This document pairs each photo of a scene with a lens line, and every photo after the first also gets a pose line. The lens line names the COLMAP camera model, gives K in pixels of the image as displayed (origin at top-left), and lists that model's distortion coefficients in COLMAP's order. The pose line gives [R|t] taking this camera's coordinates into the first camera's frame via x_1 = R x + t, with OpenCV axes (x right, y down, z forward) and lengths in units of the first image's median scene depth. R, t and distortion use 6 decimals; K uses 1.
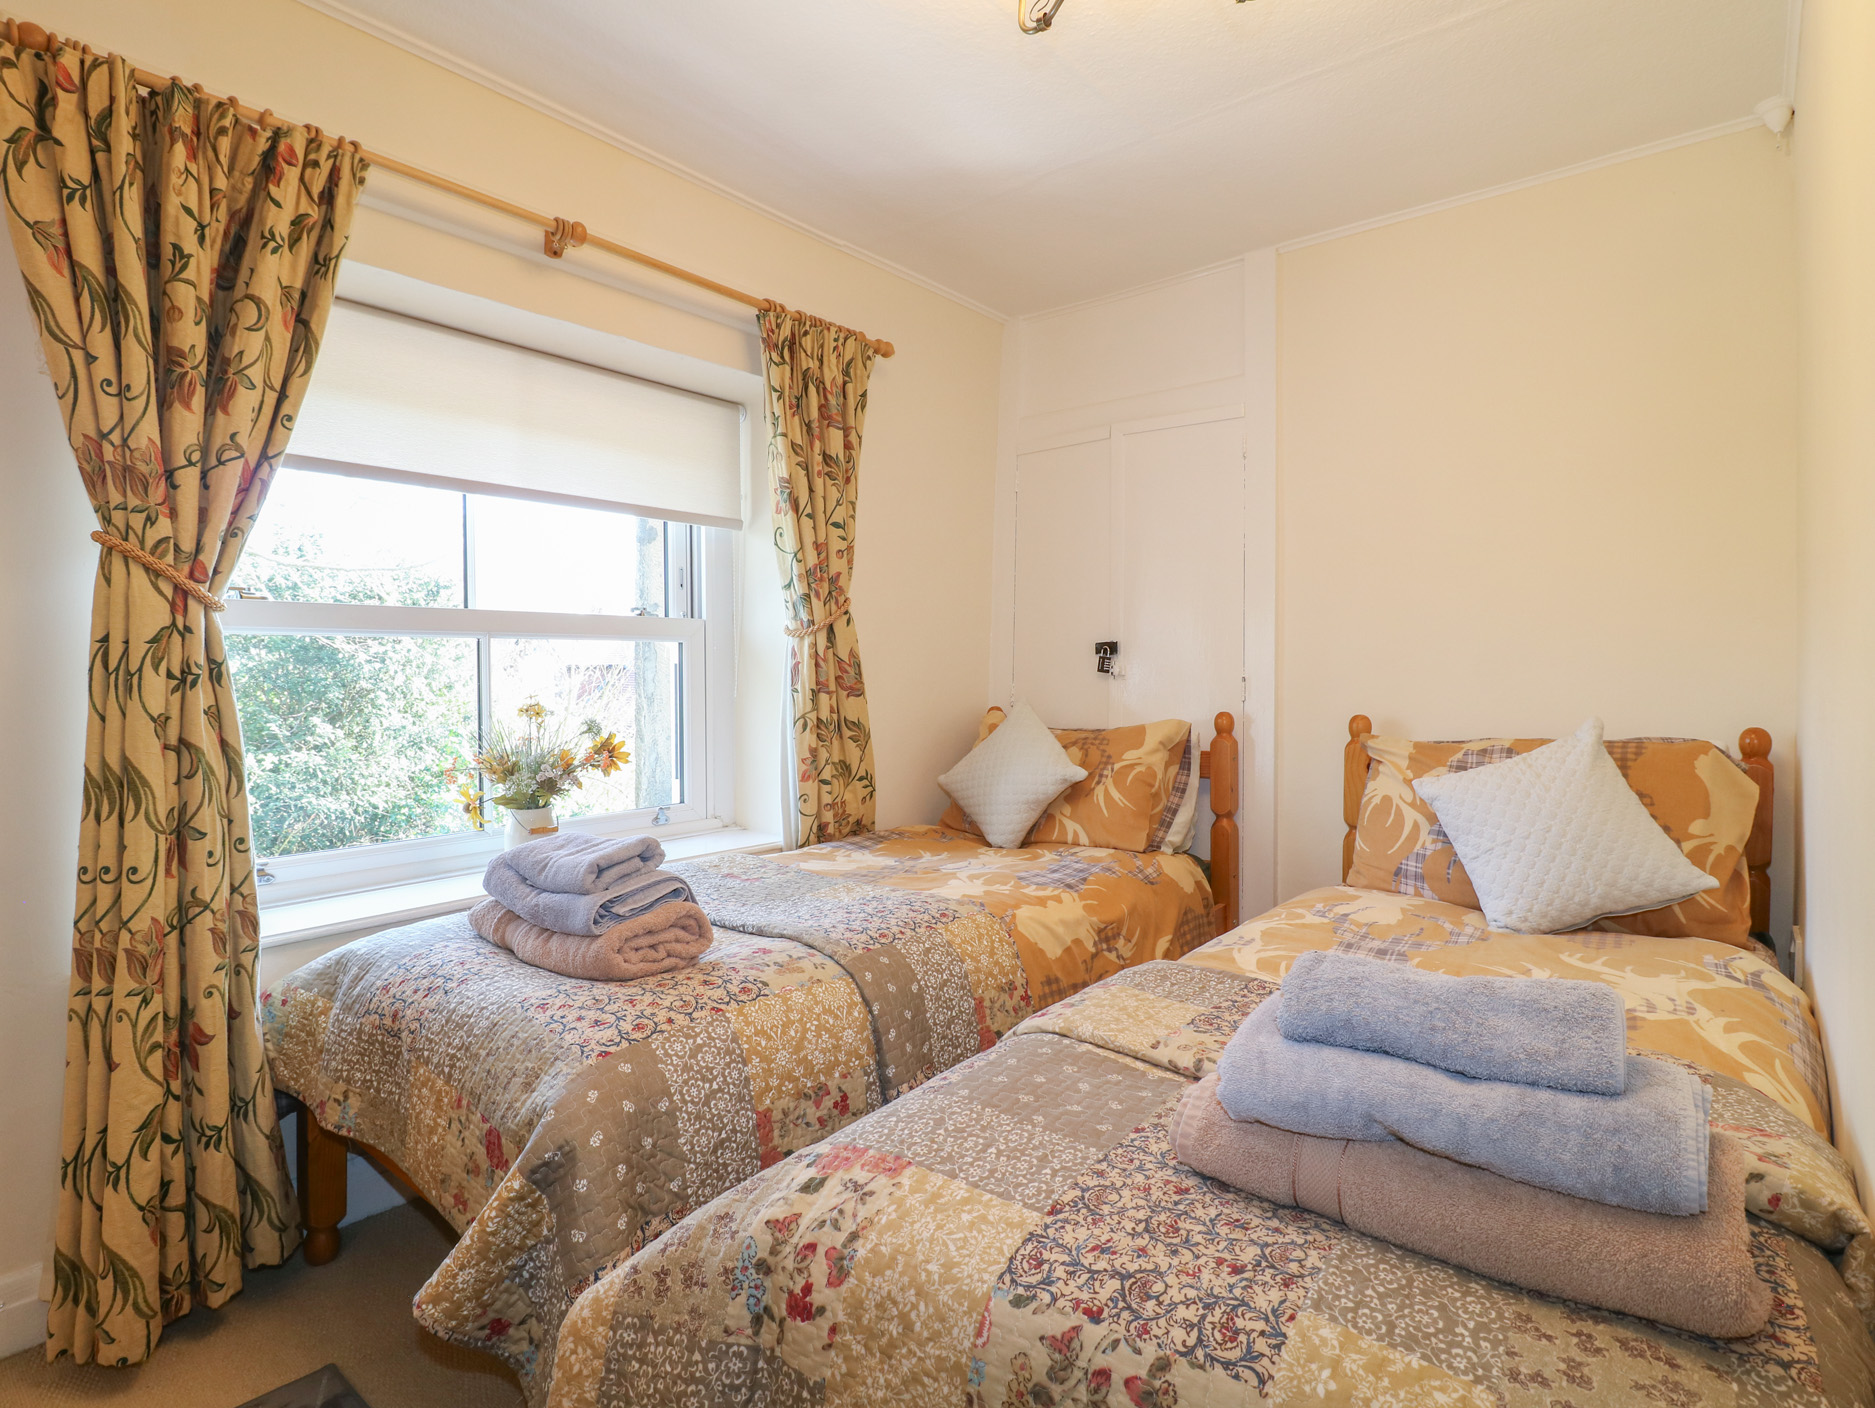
lens RADIAL K [[959.6, 0, 937.9], [0, 959.6, 683.2], [0, 0, 1]] dist [-0.000770, -0.013272]
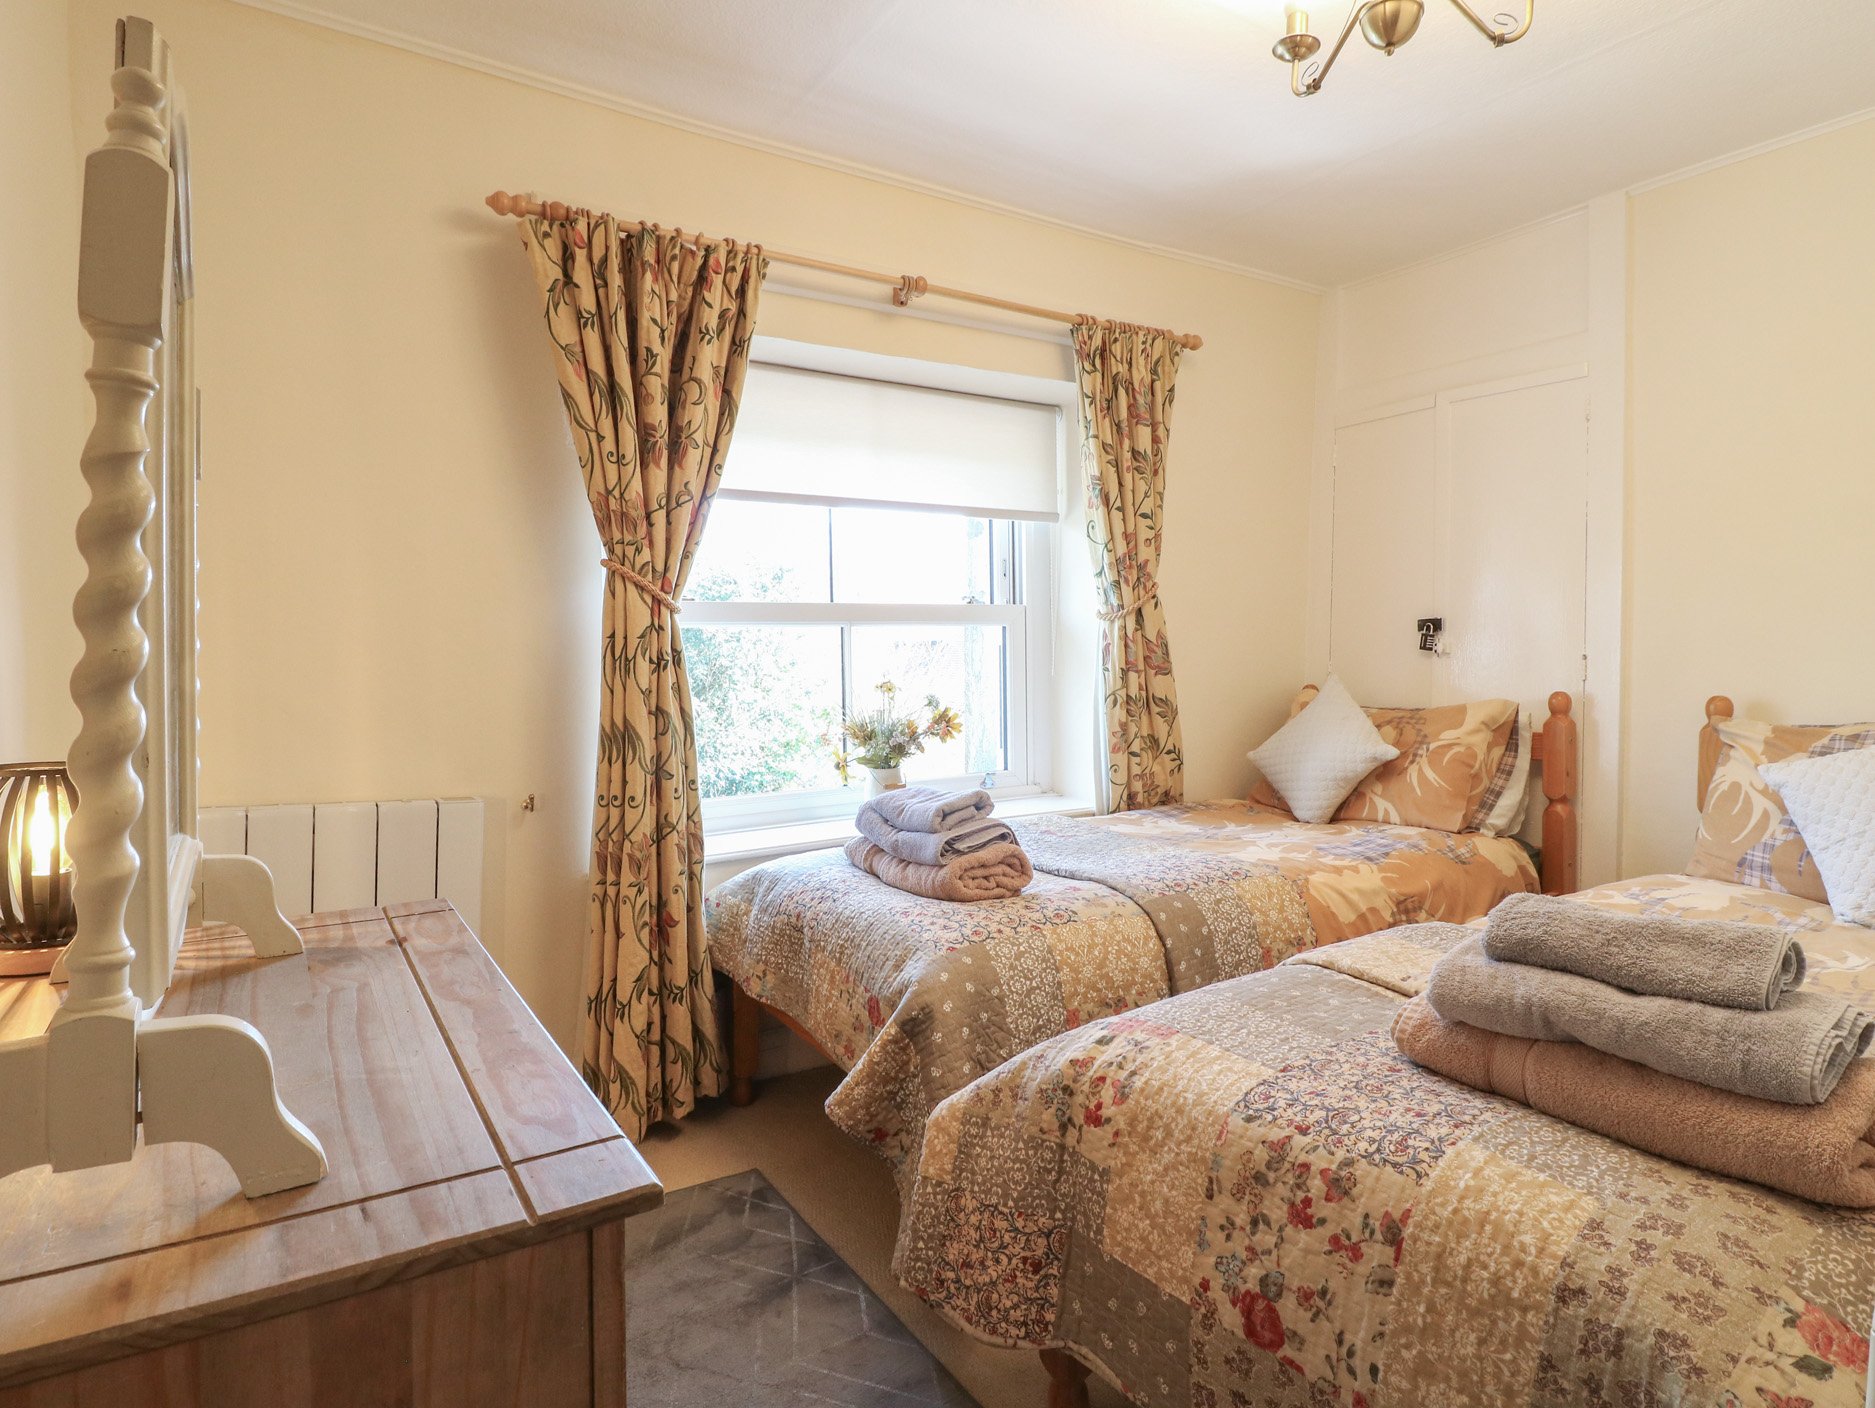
lens RADIAL K [[959.6, 0, 937.9], [0, 959.6, 683.2], [0, 0, 1]] dist [-0.000770, -0.013272]
pose [[0.946354, 0.003465, -0.323113, 0.044428], [0.004383, 0.999713, 0.023559, -0.006657], [0.323102, -0.023712, 0.946067, -0.185588]]
